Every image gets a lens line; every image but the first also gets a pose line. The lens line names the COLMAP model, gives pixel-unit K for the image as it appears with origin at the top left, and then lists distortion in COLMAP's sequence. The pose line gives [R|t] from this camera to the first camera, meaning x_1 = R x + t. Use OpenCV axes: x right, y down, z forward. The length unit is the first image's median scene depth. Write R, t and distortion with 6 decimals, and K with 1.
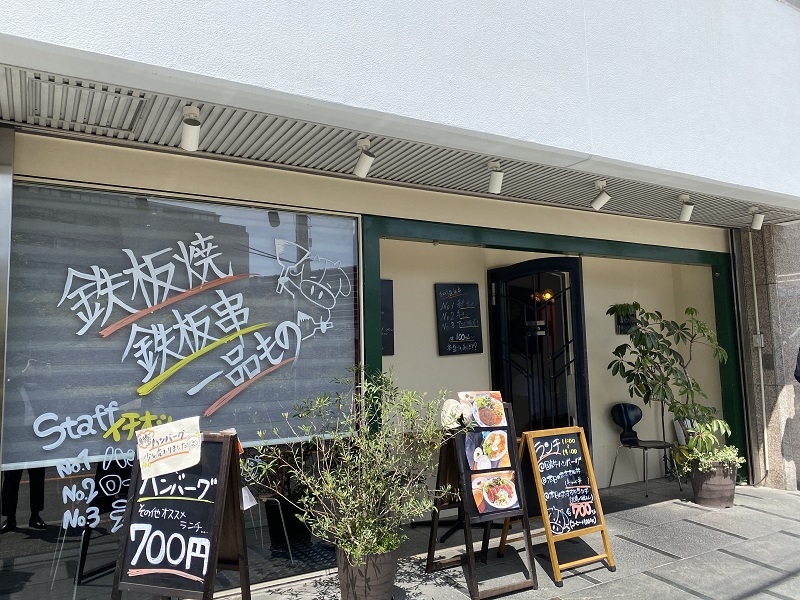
lens RADIAL K [[594.3, 0, 403.9], [0, 594.3, 301.5], [0, 0, 1]] dist [0.021010, -0.019900]
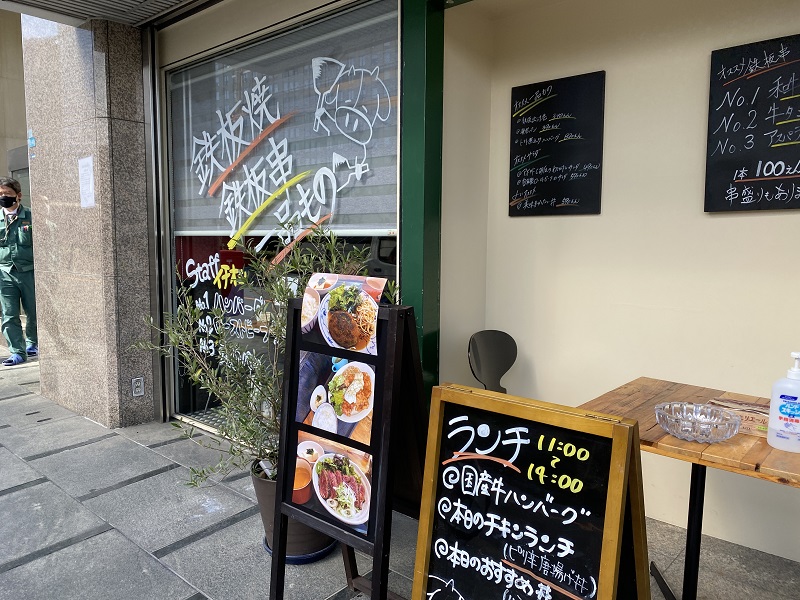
lens RADIAL K [[594.3, 0, 402.4], [0, 594.3, 295.6], [0, 0, 1]] dist [0.021010, -0.019900]
pose [[0.308534, 0.120567, -0.943541, 0.620799], [0.077611, 0.985437, 0.151299, 0.093680], [0.948042, -0.119910, 0.294683, 0.899624]]
